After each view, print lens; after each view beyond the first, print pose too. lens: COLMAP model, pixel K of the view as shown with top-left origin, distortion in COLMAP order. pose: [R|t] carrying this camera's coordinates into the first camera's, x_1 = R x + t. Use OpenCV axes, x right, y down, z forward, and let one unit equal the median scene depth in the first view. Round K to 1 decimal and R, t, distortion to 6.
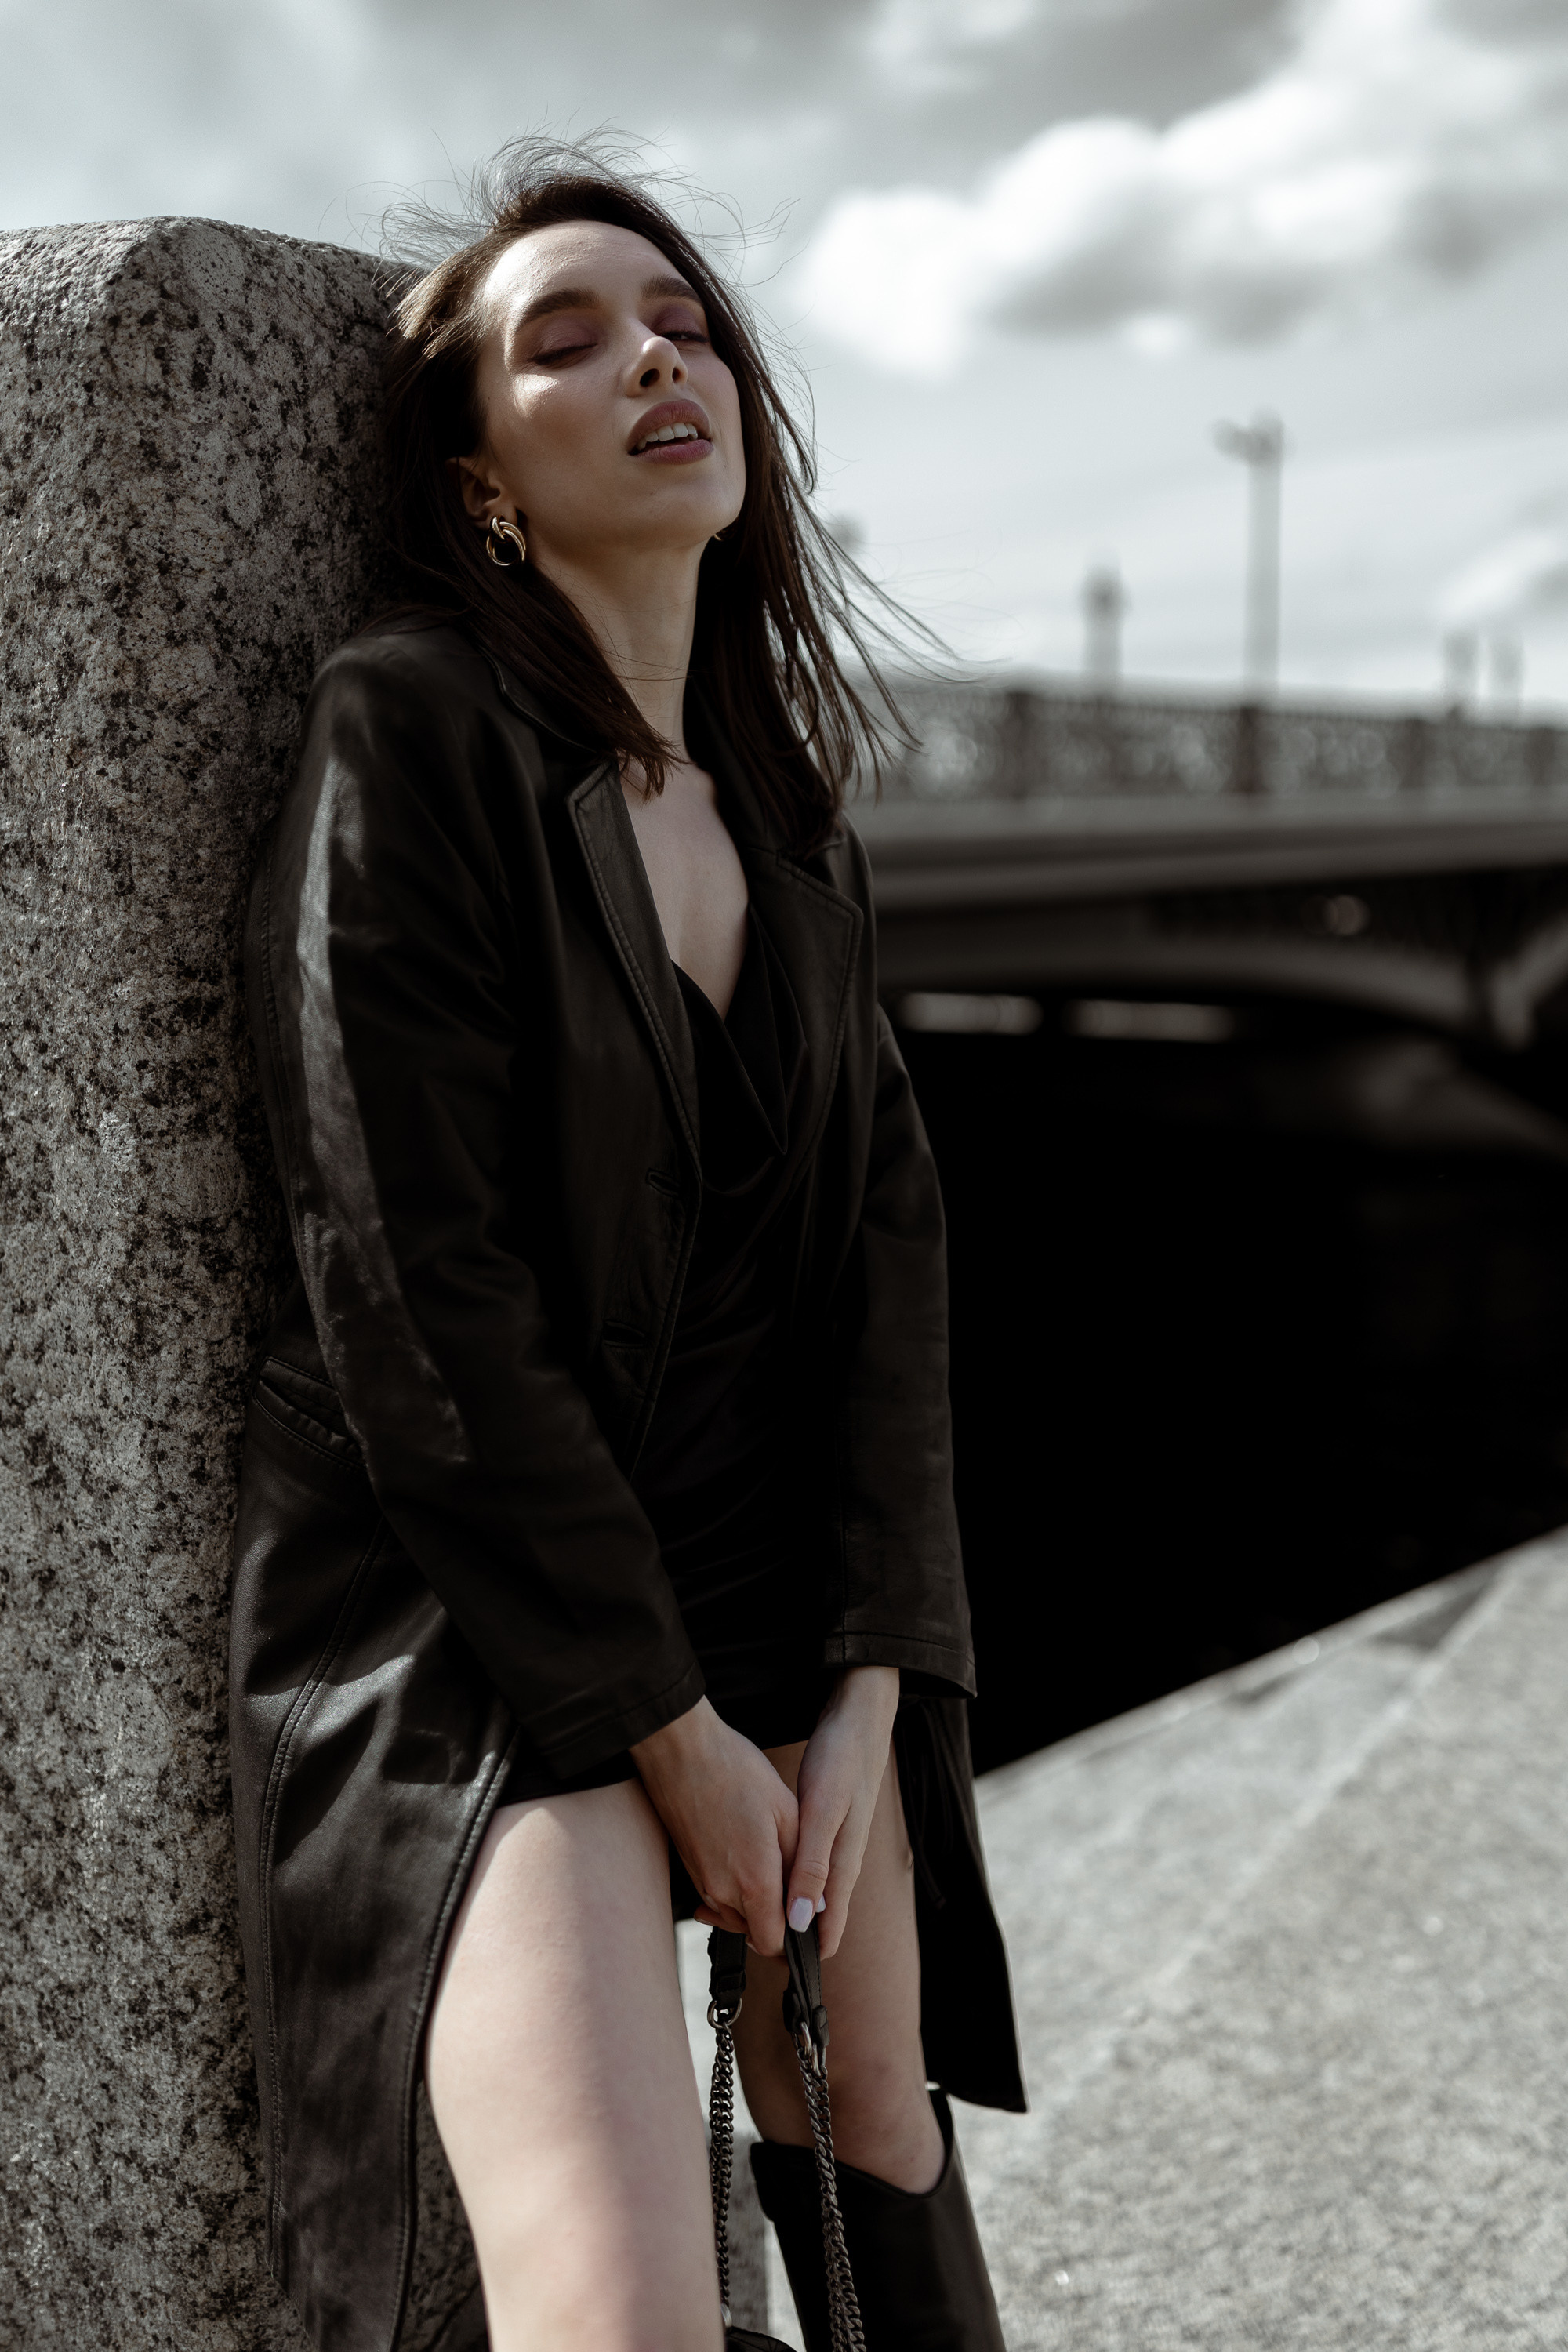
lens RADIAL K [[2252.8, 0, 839.3], [0, 2252.8, 1181.2], [0, 0, 1]] dist [0.004138, 0.001867]
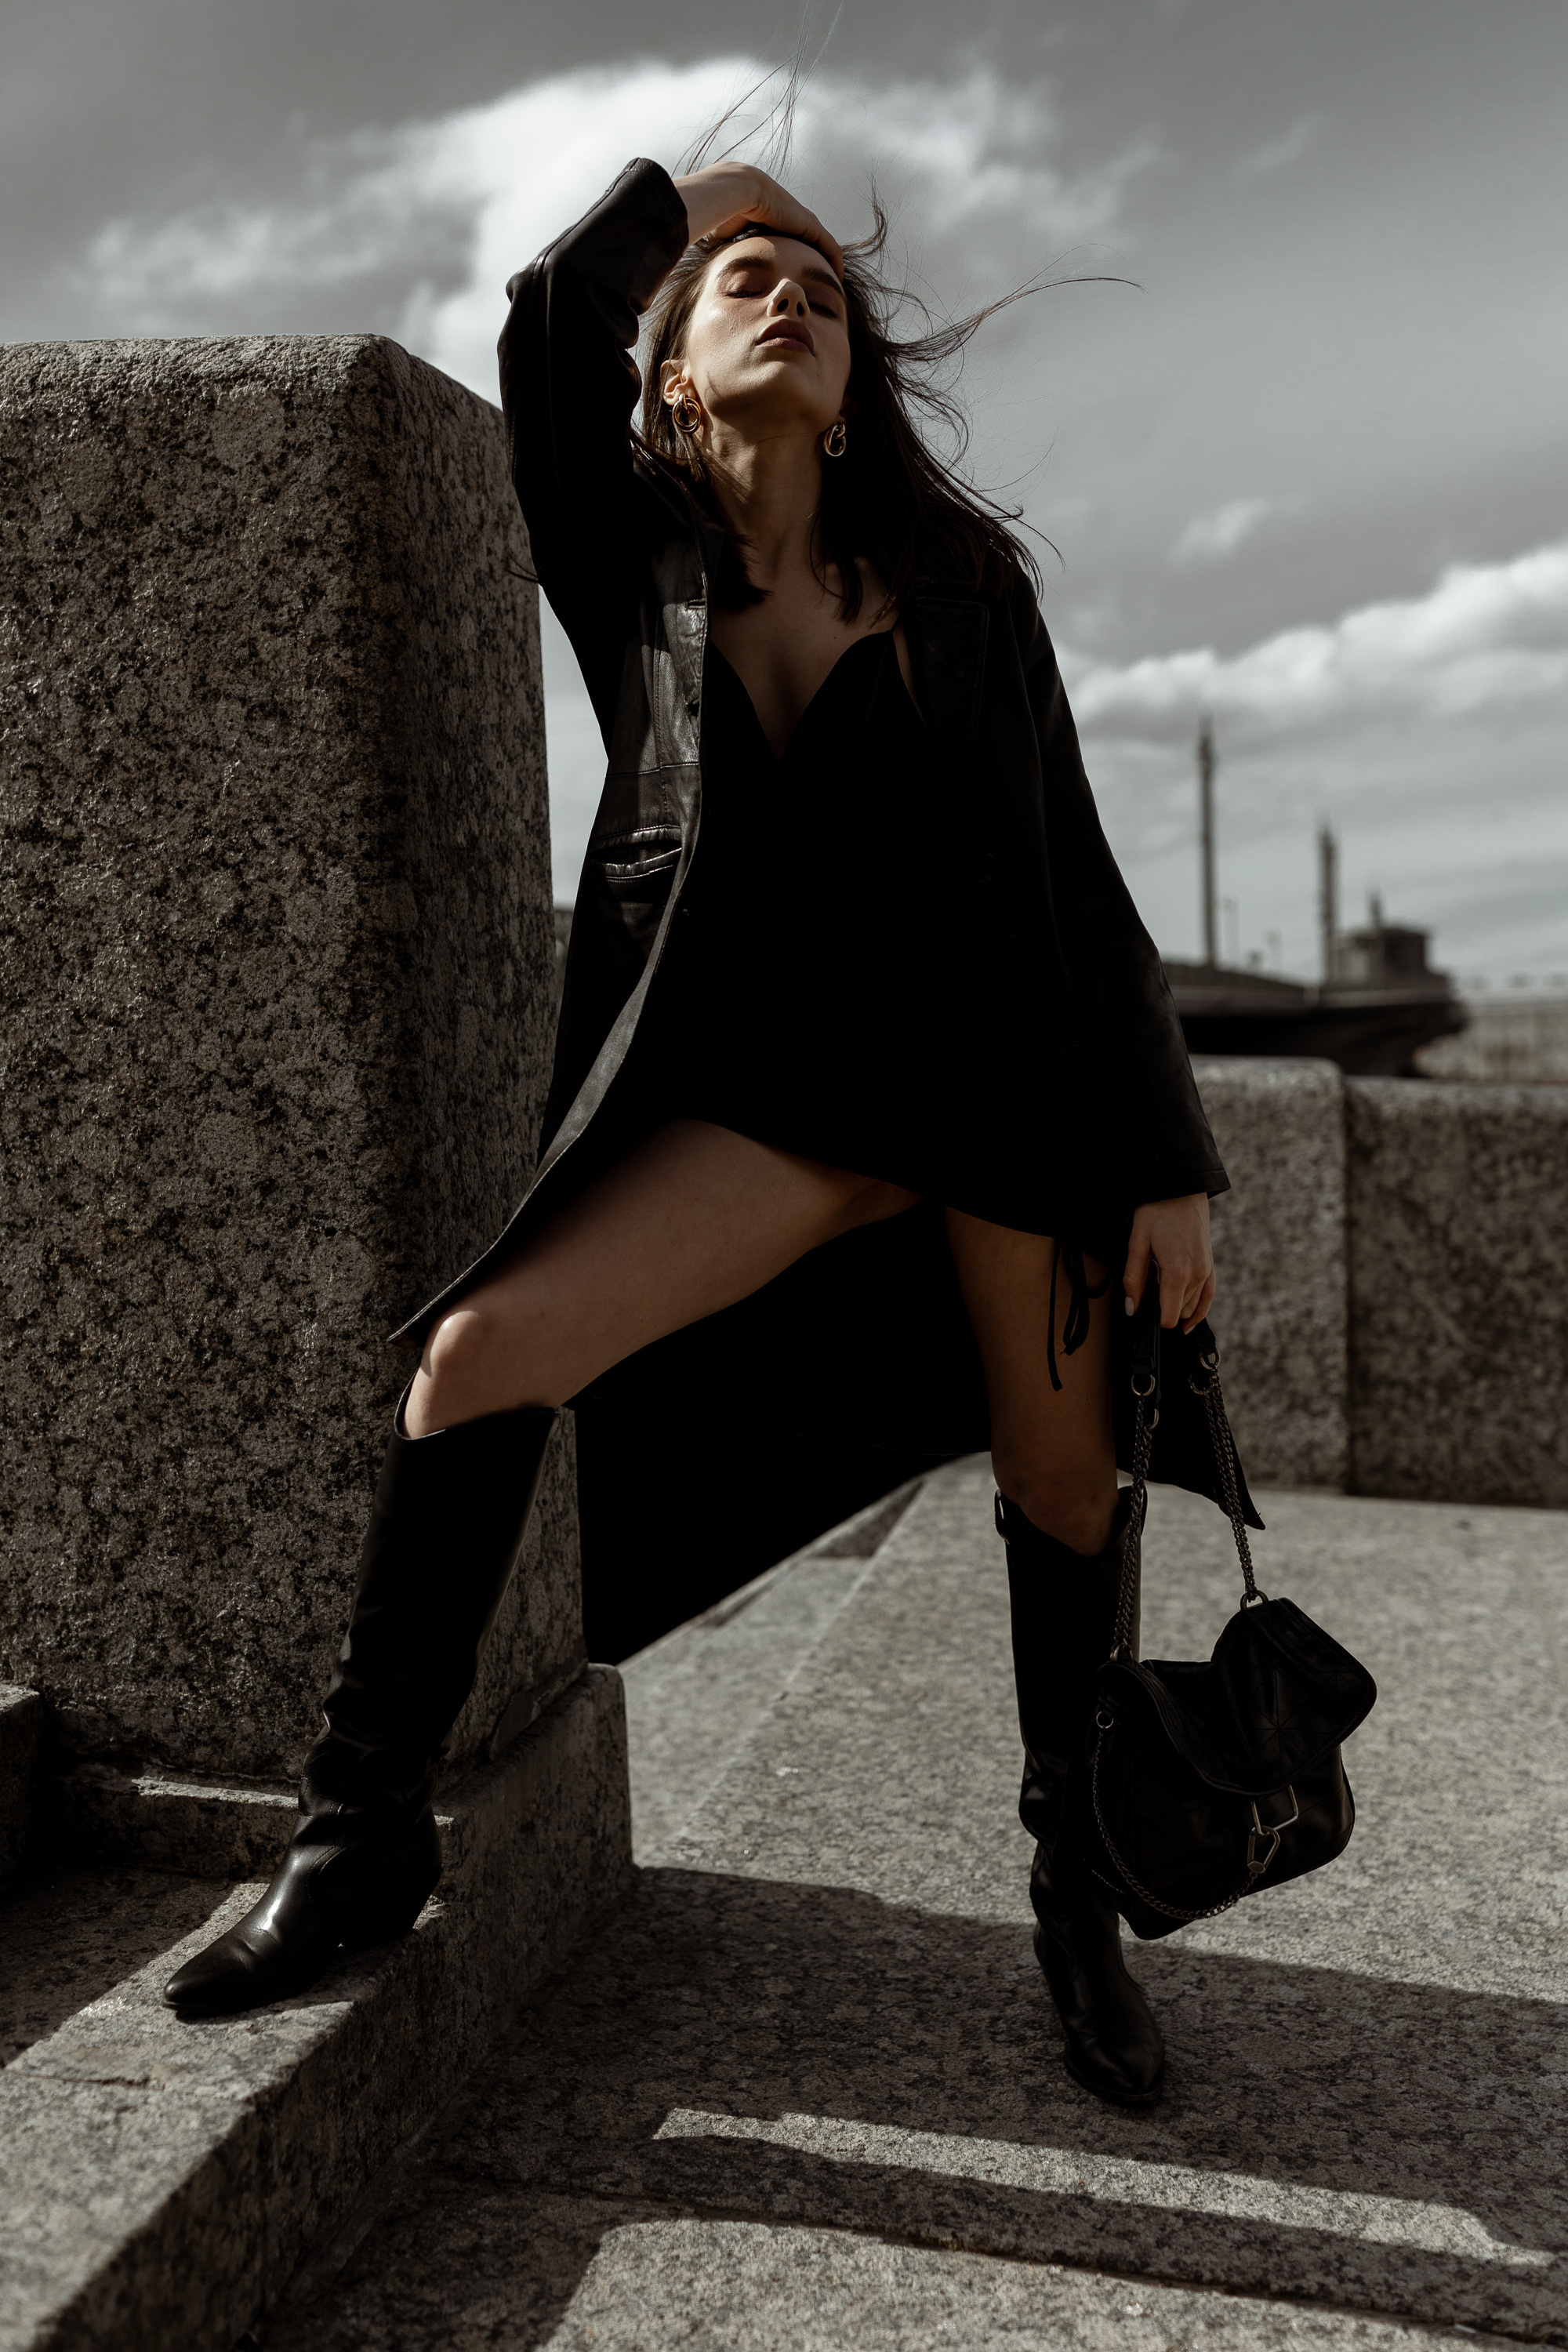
lens RADIAL K [[2252.8, 0, 839.3], [0, 2252.8, 1181.2], [0, 0, 1]] dist [0.004138, 0.001867]
pose [[0.939975, -0.041769, 0.338677, -0.525889], [0.076147, 0.993129, -0.088857, 0.352562], [-0.332639, 0.109312, 0.936698, -0.584303]]
